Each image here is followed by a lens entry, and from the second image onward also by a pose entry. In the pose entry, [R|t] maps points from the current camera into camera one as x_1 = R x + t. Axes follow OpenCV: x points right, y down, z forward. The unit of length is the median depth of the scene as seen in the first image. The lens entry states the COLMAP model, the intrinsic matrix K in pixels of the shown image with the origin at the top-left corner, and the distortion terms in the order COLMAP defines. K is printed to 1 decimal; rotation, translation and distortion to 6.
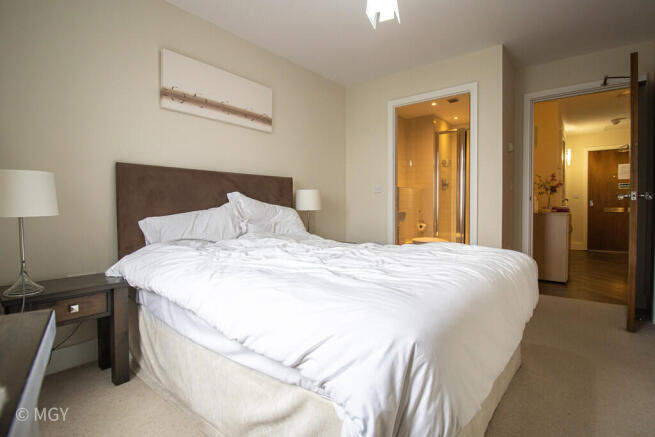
lens RADIAL K [[305.7, 0, 326.0], [0, 305.7, 215.3], [0, 0, 1]] dist [0.000025, -0.015236]
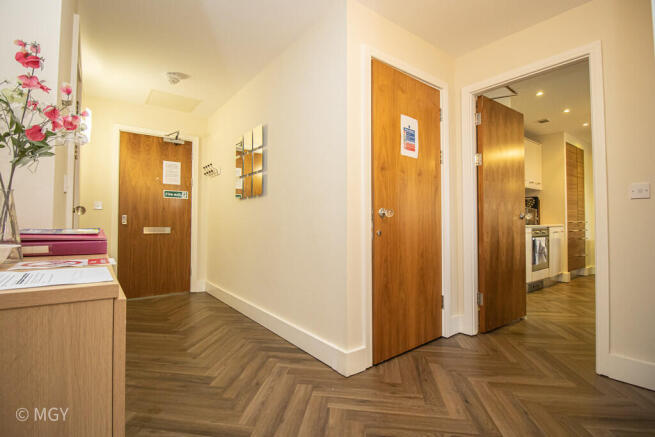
lens RADIAL K [[305.7, 0, 326.0], [0, 305.7, 215.3], [0, 0, 1]] dist [0.000025, -0.015236]
pose [[0.212562, 0.033035, 0.976589, 0.400046], [0.016012, 0.999176, -0.037284, -0.020598], [-0.977016, 0.023562, 0.211858, 0.514321]]
